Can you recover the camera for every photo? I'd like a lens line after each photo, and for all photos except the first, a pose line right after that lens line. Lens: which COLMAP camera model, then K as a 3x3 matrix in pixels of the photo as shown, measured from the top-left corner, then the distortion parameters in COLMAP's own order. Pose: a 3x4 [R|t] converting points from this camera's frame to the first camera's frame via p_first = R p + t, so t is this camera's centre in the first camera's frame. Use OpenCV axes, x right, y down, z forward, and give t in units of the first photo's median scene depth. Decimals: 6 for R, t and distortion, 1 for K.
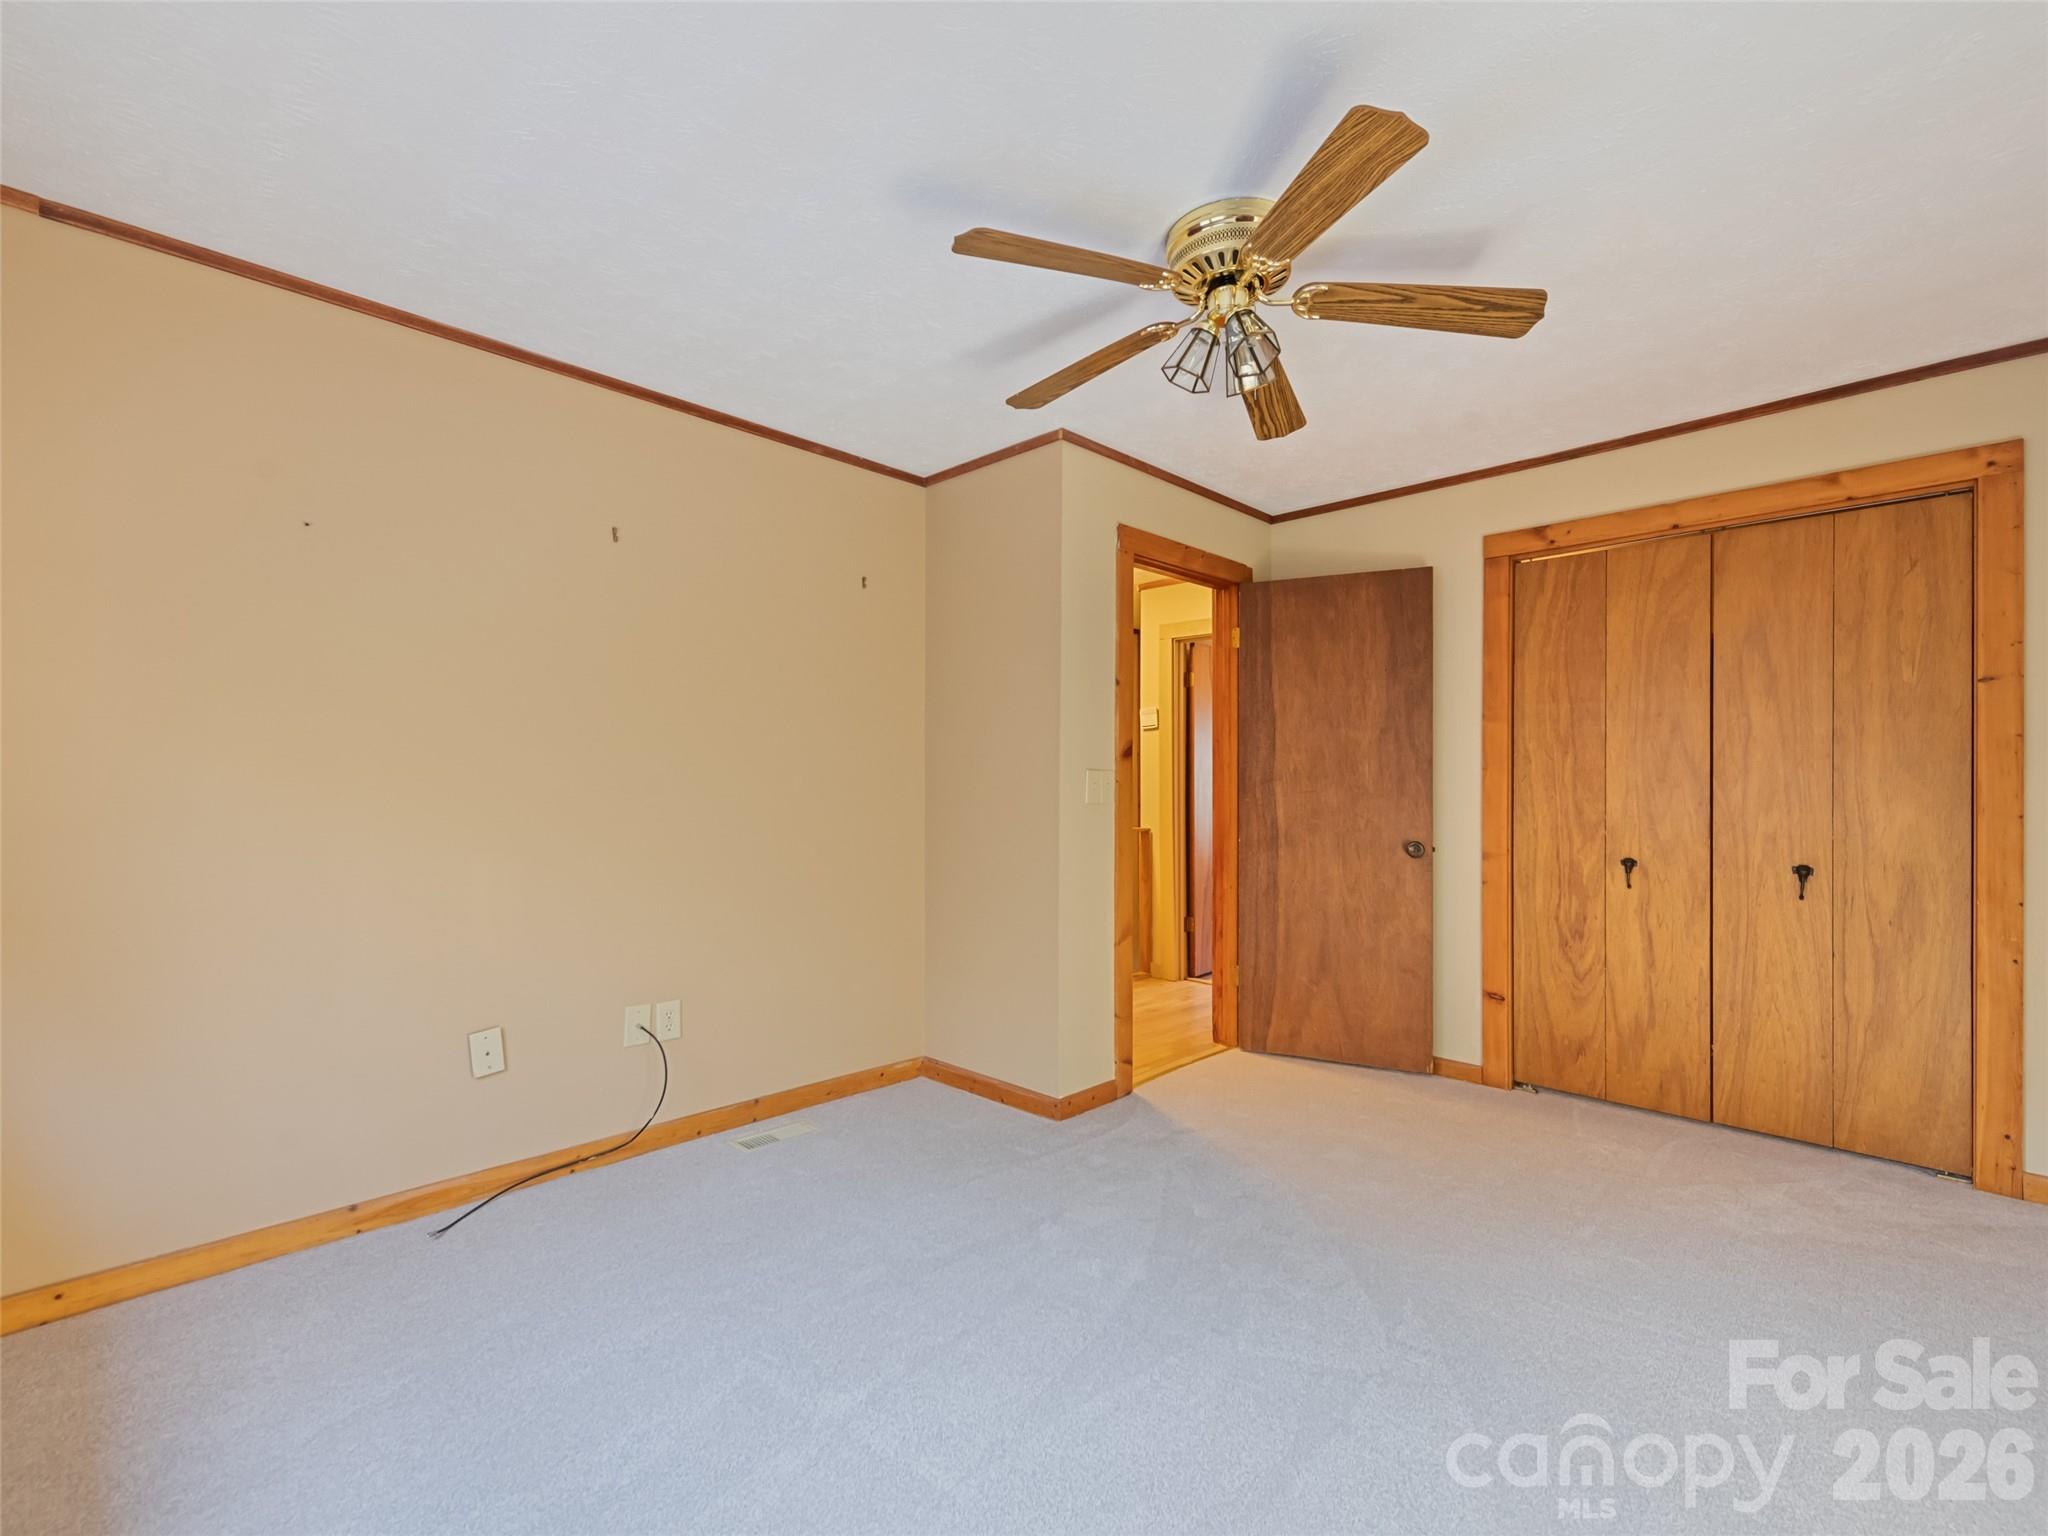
lens RADIAL K [[916.4, 0, 1021.1], [0, 916.4, 775.8], [0, 0, 1]] dist [0.017071, -0.005922]
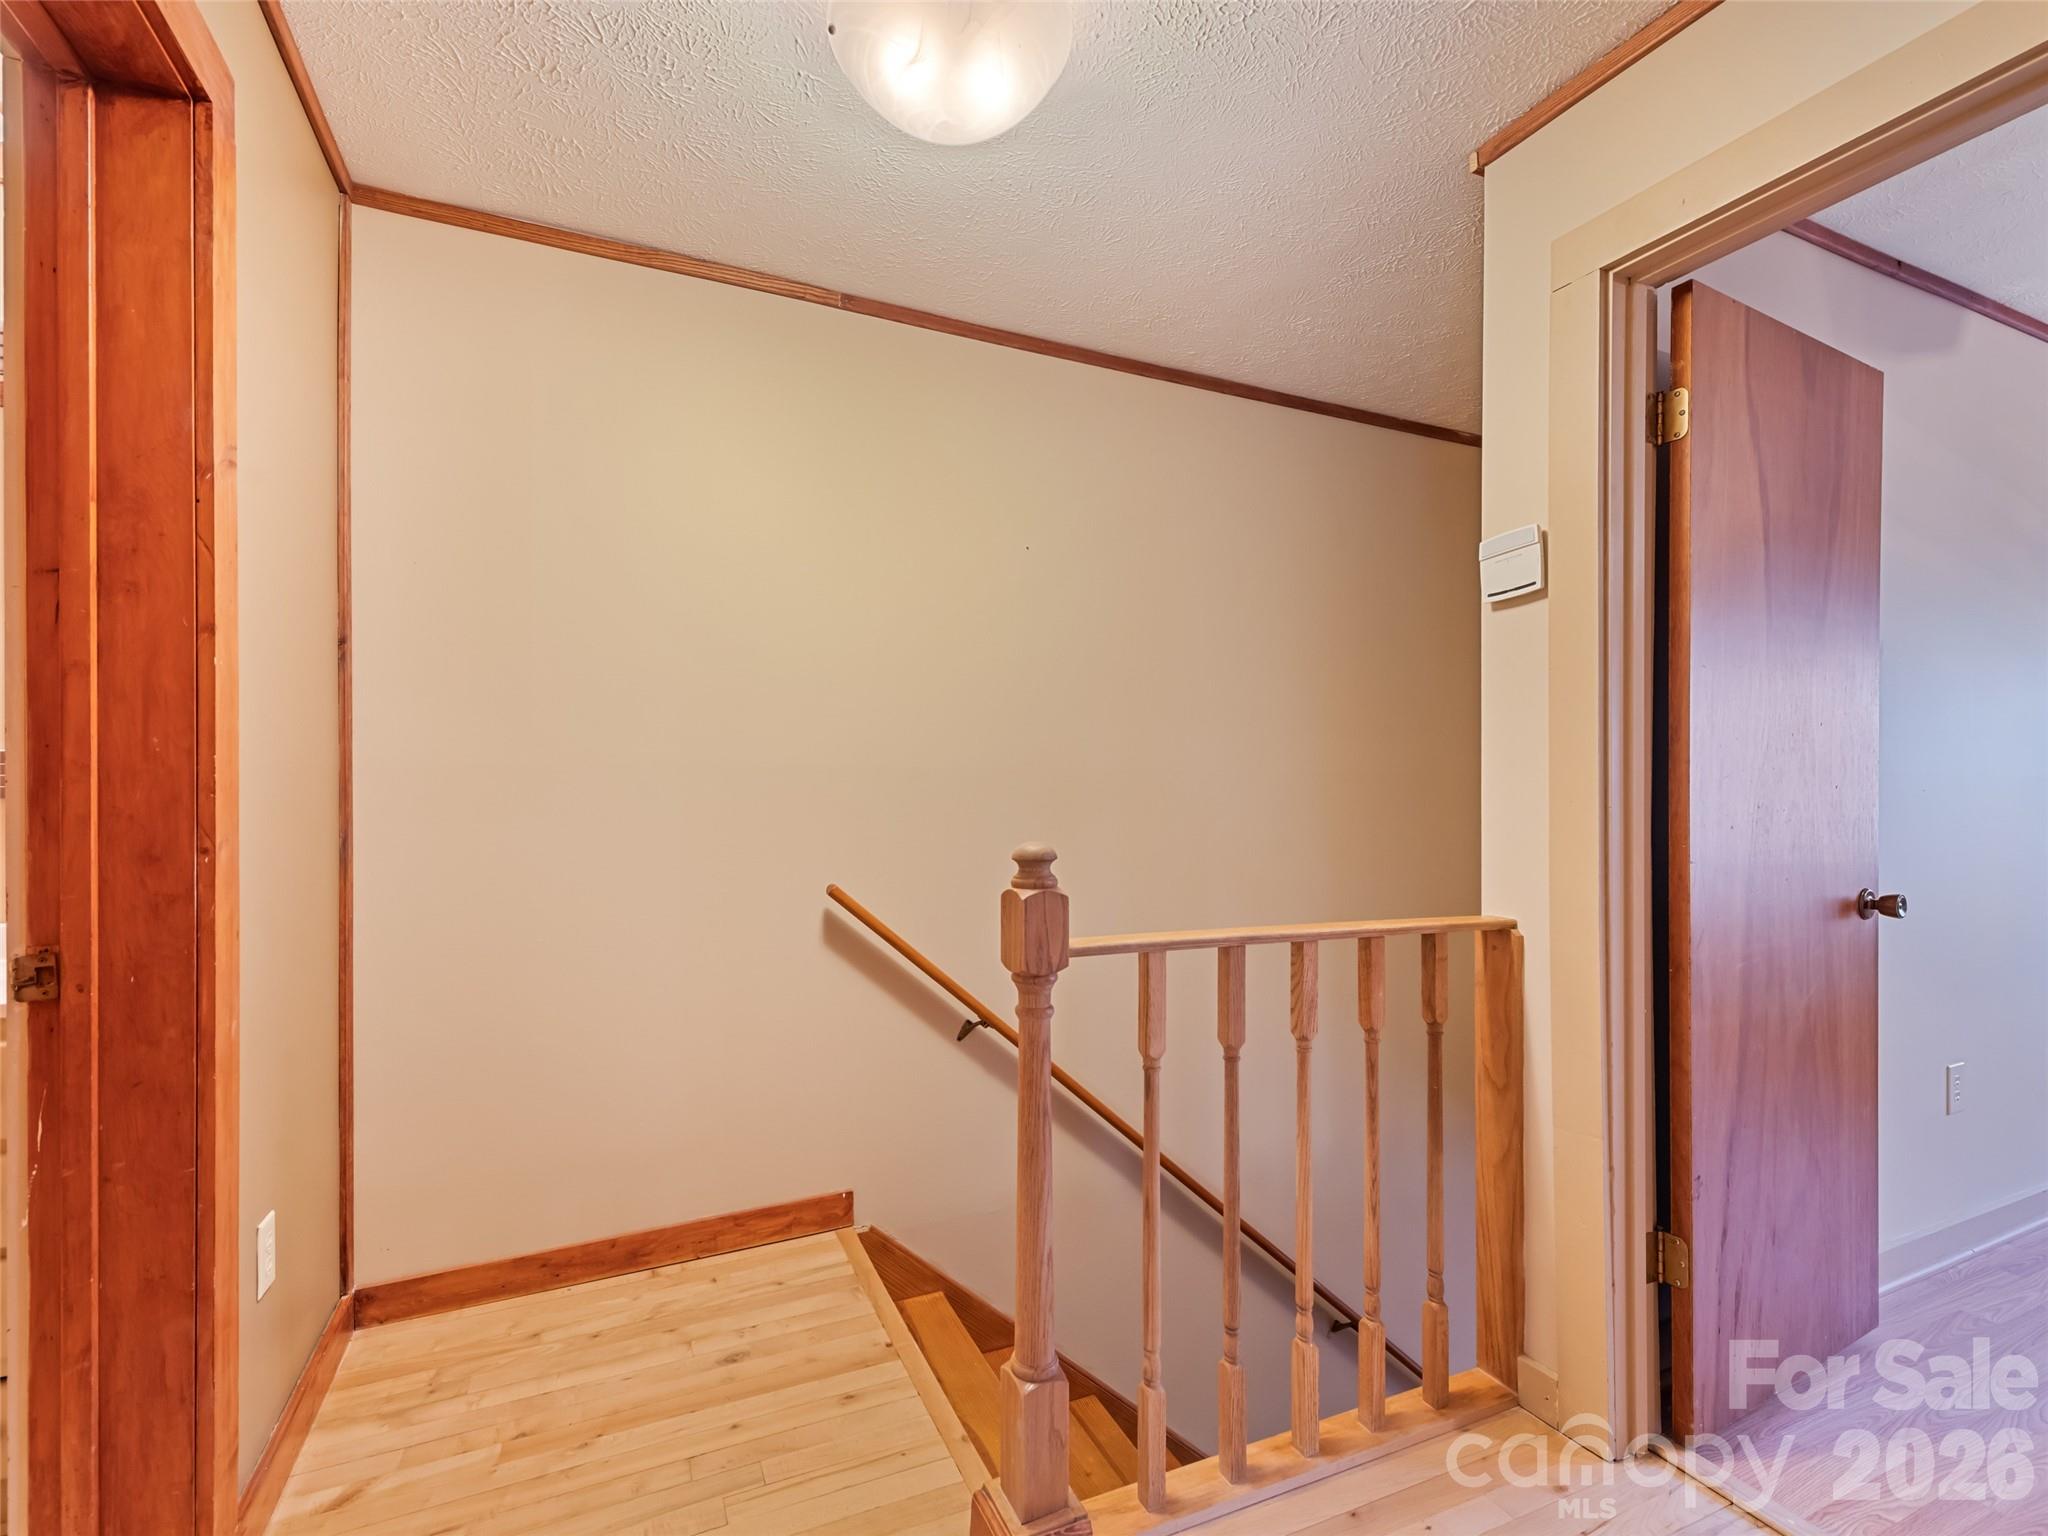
lens RADIAL K [[916.4, 0, 1023.6], [0, 916.4, 775.1], [0, 0, 1]] dist [0.017071, -0.005922]
pose [[0.927586, -0.000229, -0.373609, 0.103217], [0.001838, 0.999990, 0.003953, 0.006608], [0.373605, -0.004353, 0.927578, 0.651579]]
